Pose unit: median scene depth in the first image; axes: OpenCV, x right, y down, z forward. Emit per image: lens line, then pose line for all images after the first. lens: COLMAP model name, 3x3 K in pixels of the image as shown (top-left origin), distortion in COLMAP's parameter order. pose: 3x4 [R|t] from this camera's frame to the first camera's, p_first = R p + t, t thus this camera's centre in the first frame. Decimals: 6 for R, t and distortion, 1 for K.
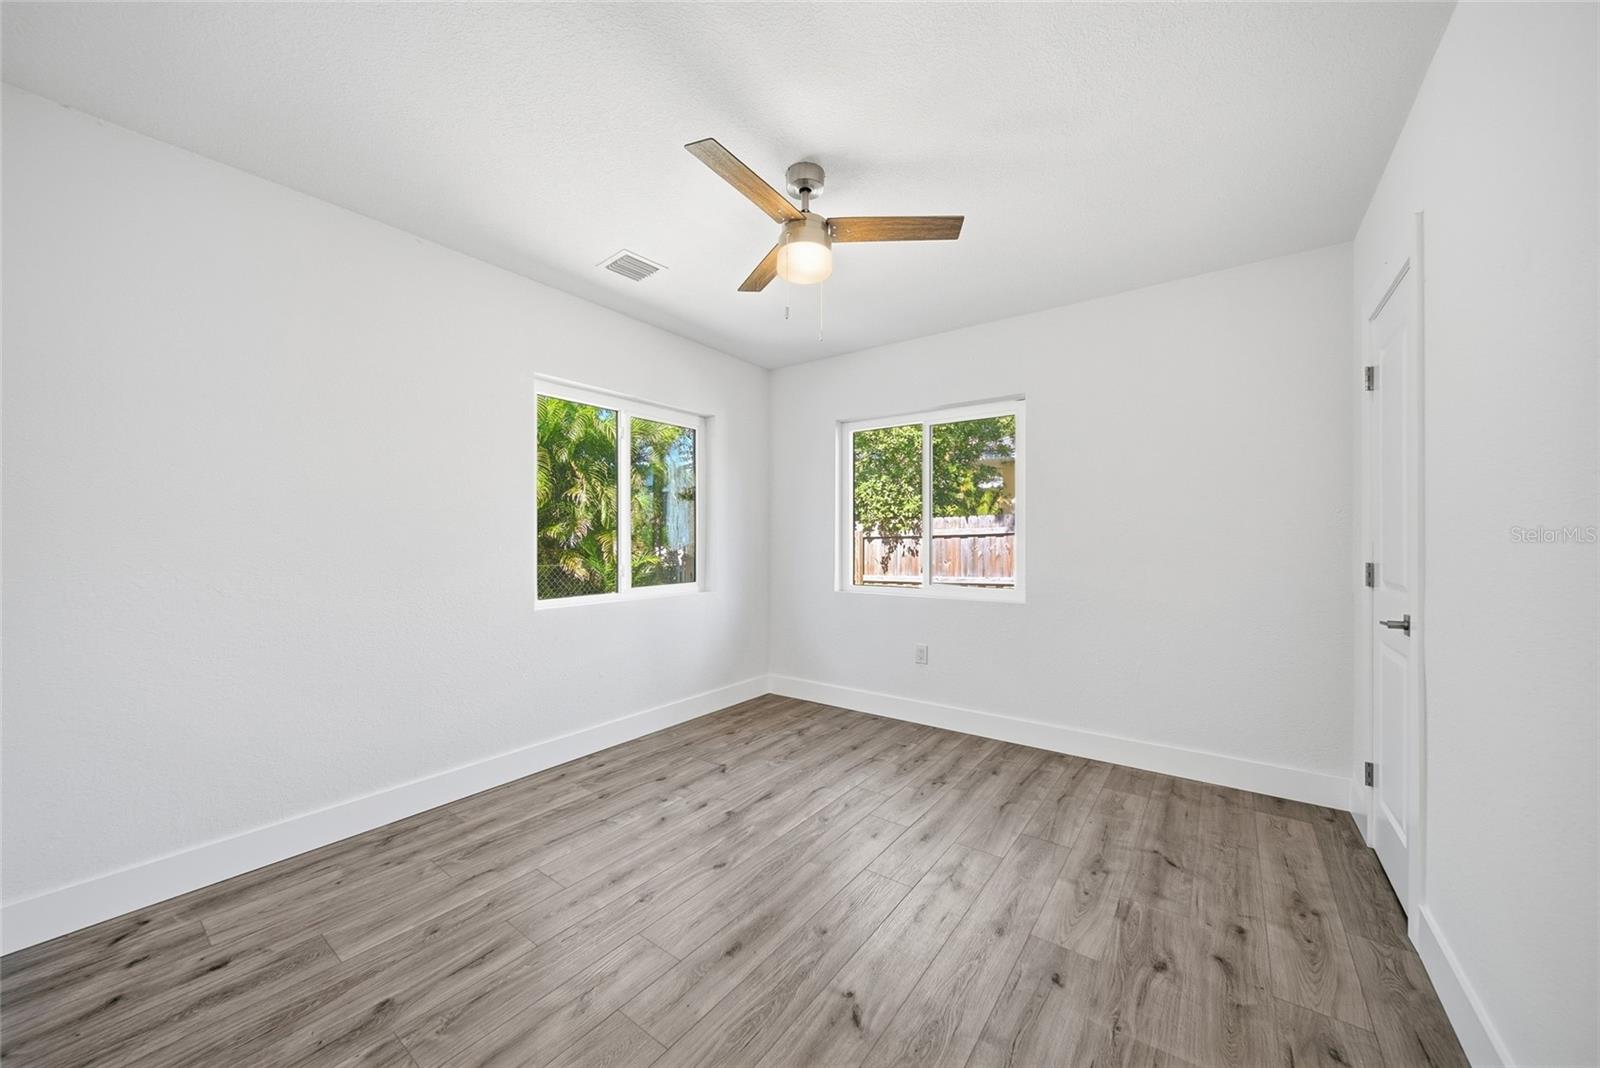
lens RADIAL K [[562.6, 0, 795.0], [0, 562.6, 532.1], [0, 0, 1]] dist [-0.000609, -0.000092]
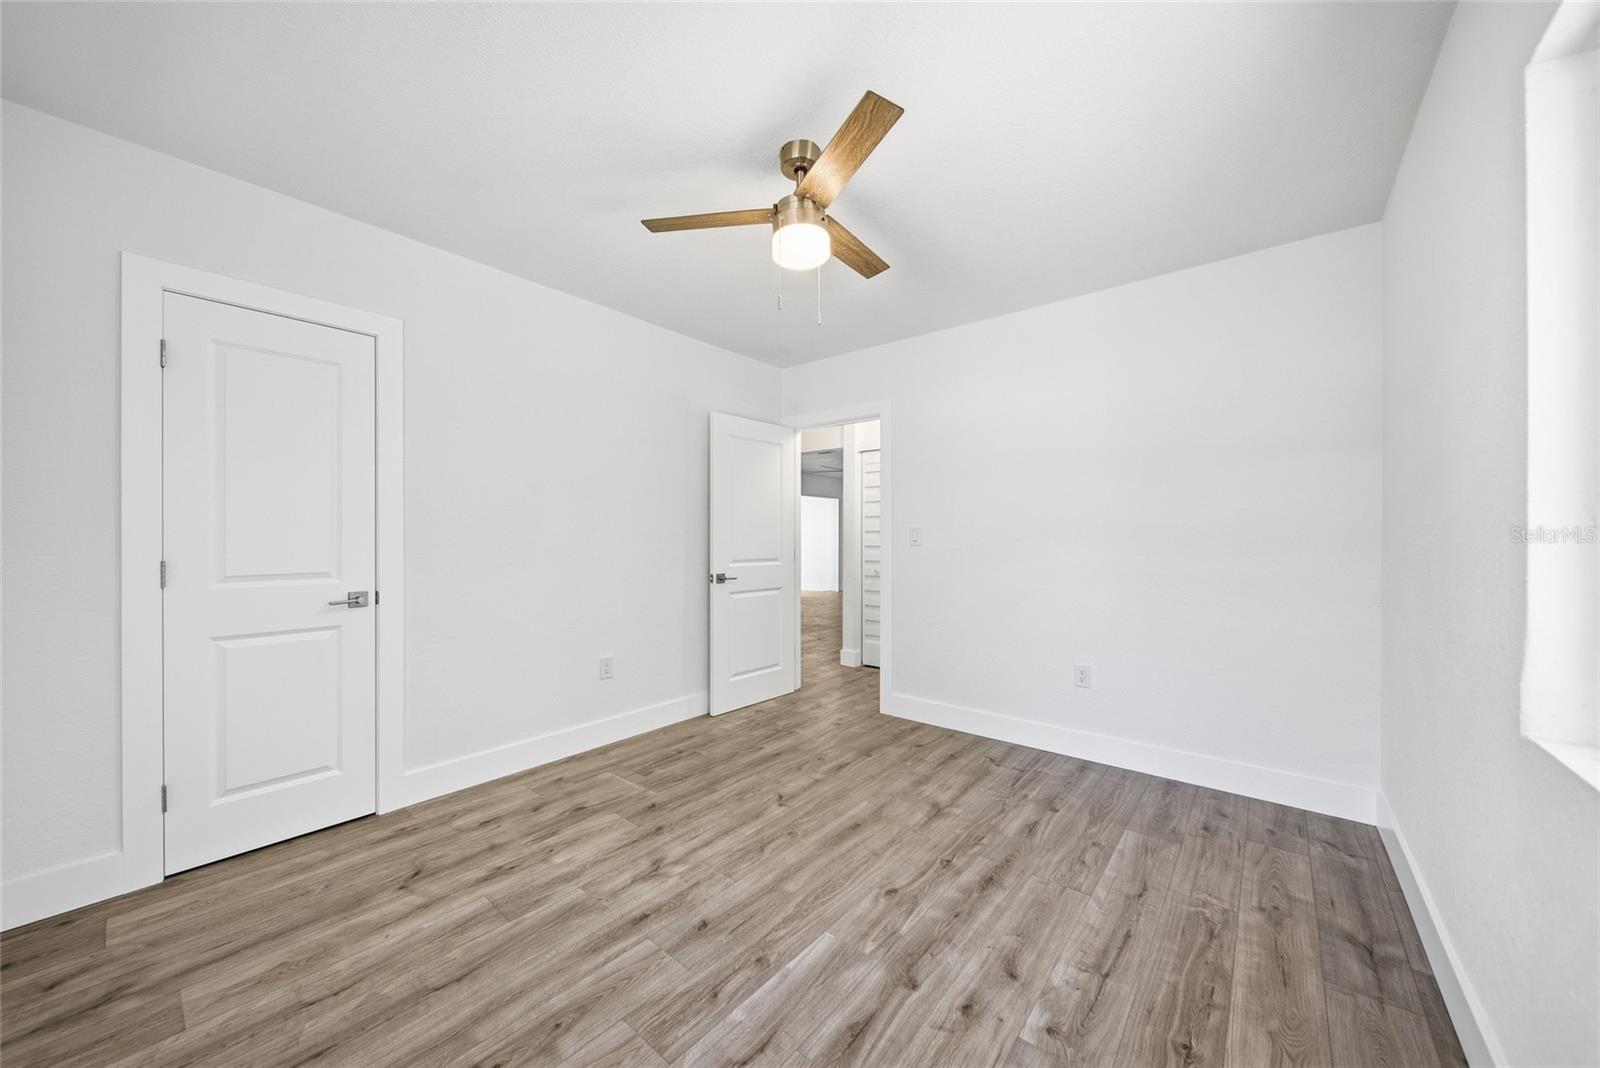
lens RADIAL K [[562.6, 0, 795.0], [0, 562.6, 532.1], [0, 0, 1]] dist [-0.000609, -0.000092]
pose [[-0.998457, -0.002499, 0.055470, -0.025611], [-0.003746, 0.999742, -0.022394, 0.026711], [-0.055400, -0.022567, -0.998209, 1.910442]]
